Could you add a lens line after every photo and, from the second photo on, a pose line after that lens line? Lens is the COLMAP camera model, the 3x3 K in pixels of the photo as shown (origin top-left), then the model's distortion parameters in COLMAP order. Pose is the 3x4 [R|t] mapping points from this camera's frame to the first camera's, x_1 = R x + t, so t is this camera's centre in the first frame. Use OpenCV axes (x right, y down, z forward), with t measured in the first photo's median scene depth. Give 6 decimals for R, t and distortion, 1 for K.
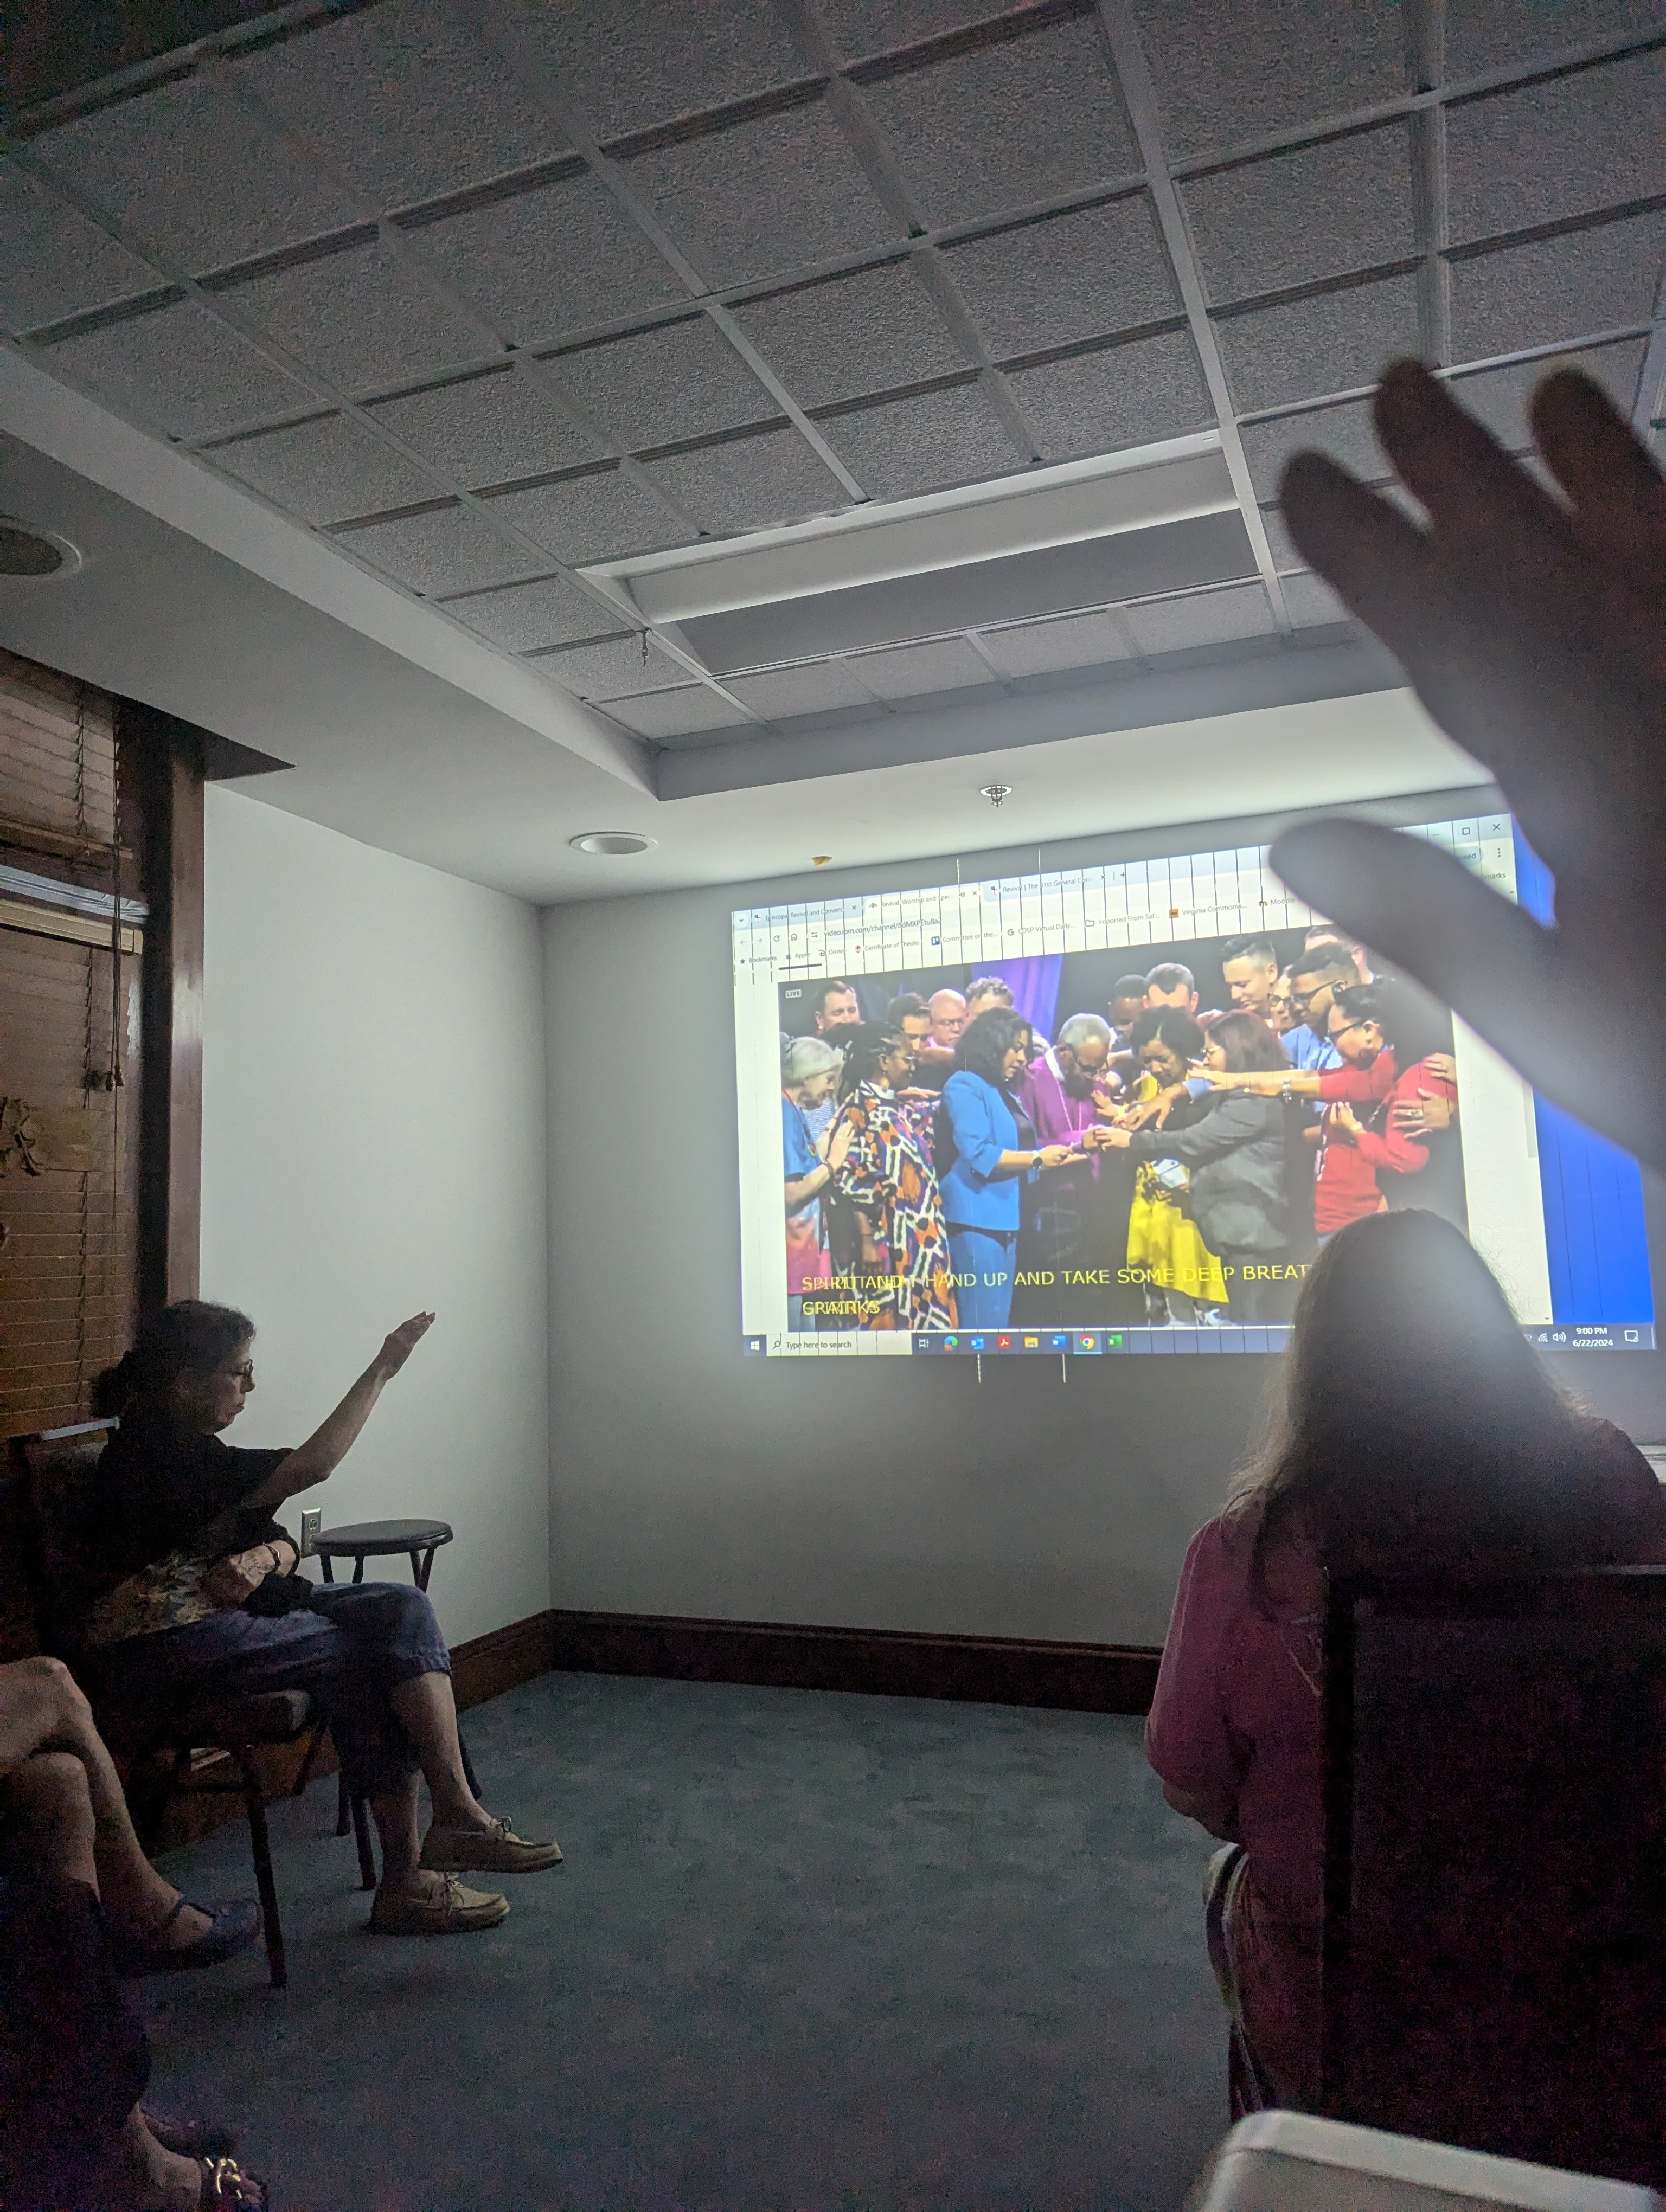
lens RADIAL K [[1540.7, 0, 836.7], [0, 1540.7, 1106.1], [0, 0, 1]] dist [0.064774, -0.058576]
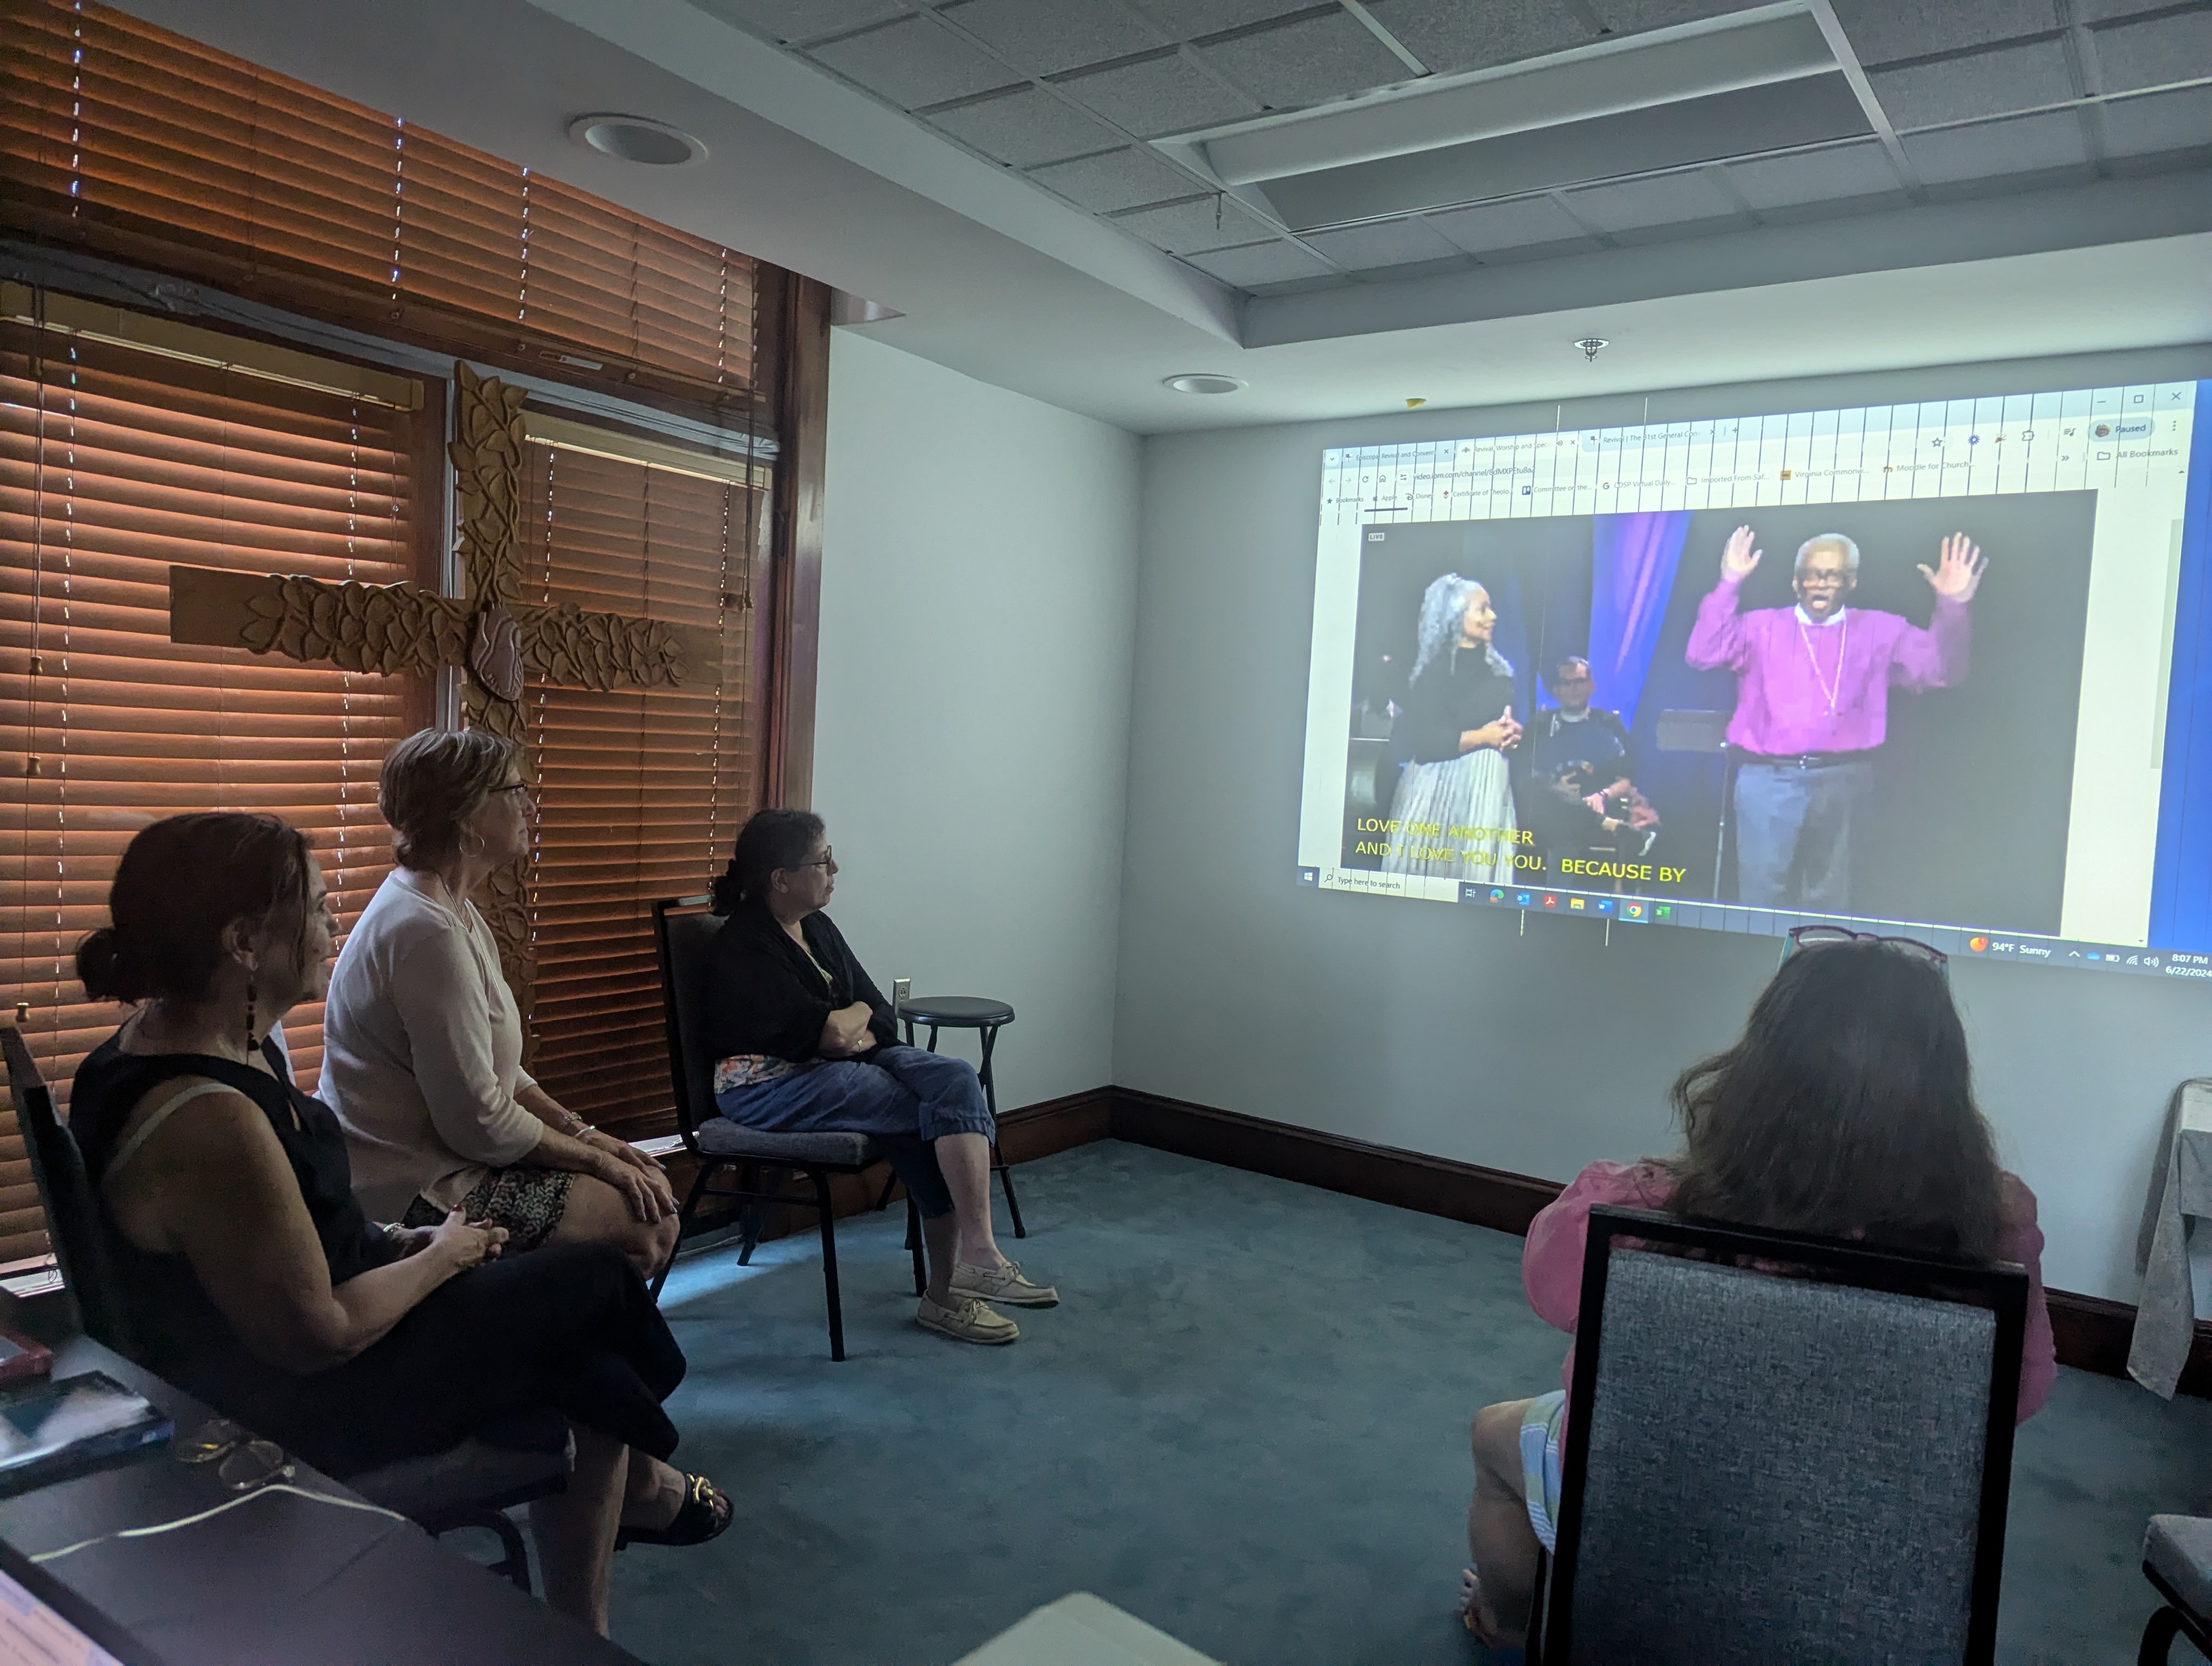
lens RADIAL K [[1540.7, 0, 1101.3], [0, 1540.7, 838.2], [0, 0, 1]] dist [0.064774, -0.058576]
pose [[0.967233, 0.097808, -0.234293, 0.069863], [-0.060065, 0.984773, 0.163140, -0.043509], [0.246682, -0.143721, 0.958380, -0.051636]]
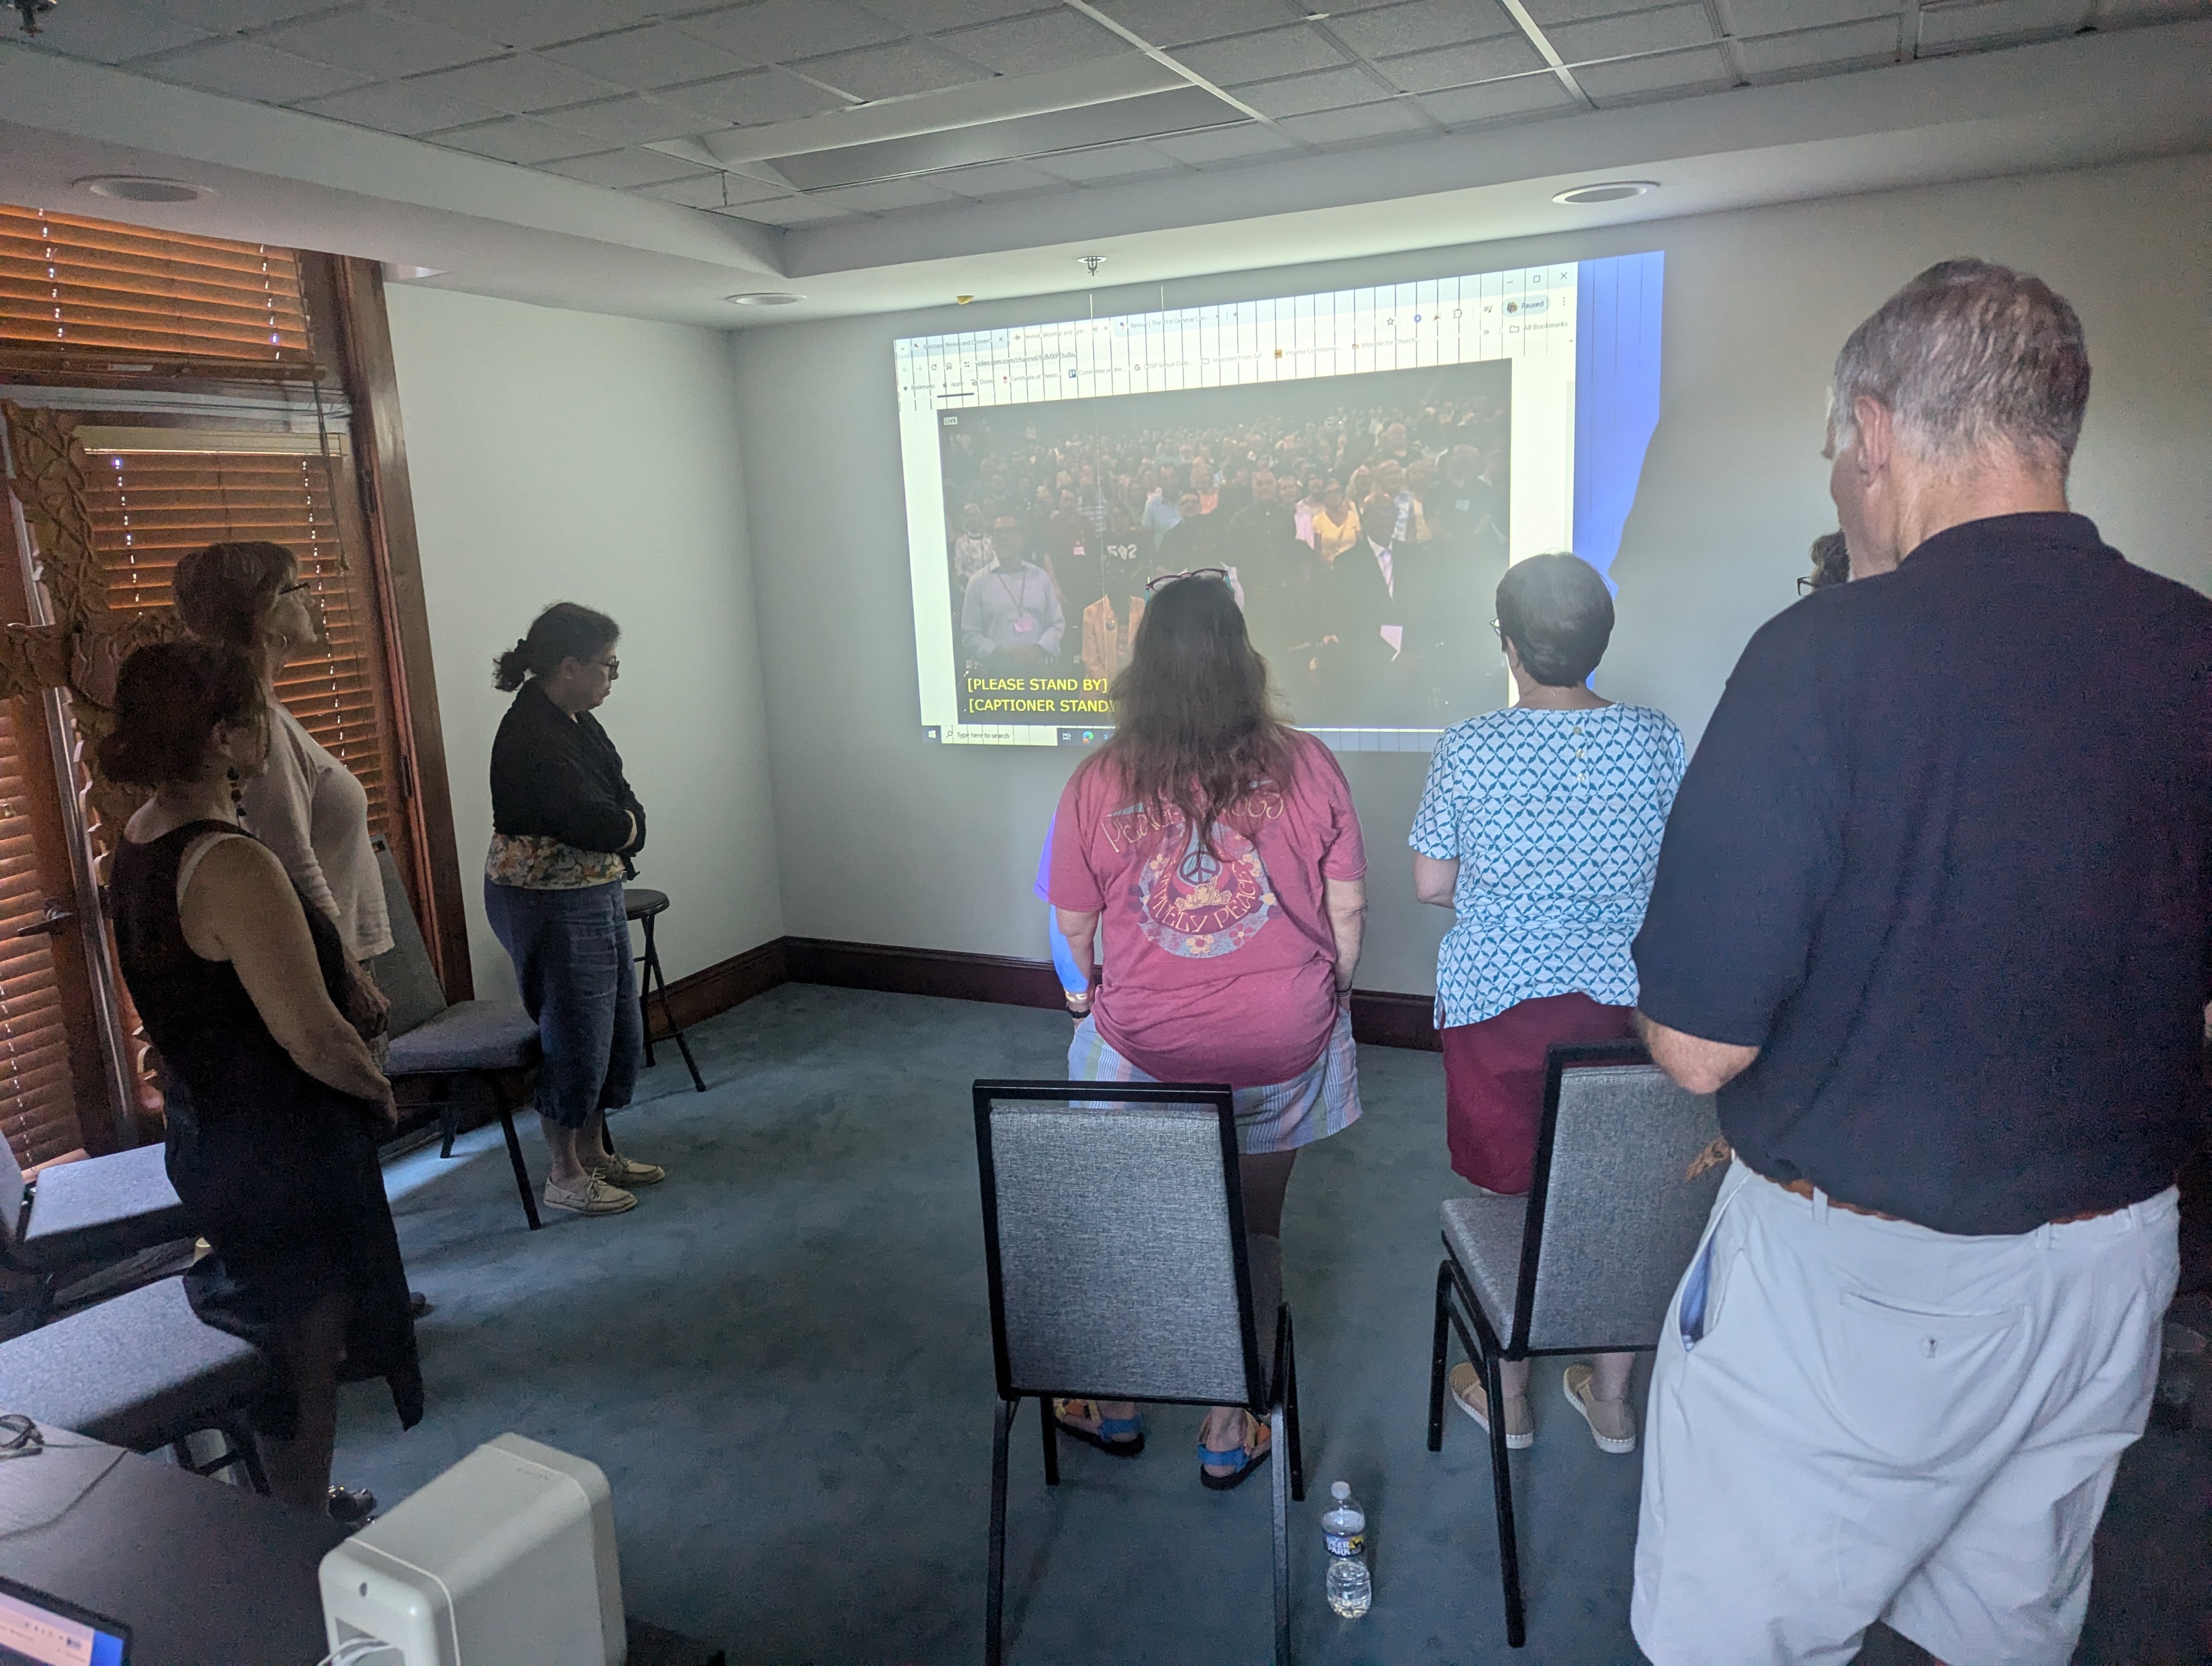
lens RADIAL K [[1540.7, 0, 1069.7], [0, 1540.7, 824.3], [0, 0, 1]] dist [0.064774, -0.058576]
pose [[0.996849, -0.000195, -0.079324, 0.187292], [0.023209, 0.956955, 0.289307, -0.149831], [0.075853, -0.290236, 0.953944, -0.169758]]
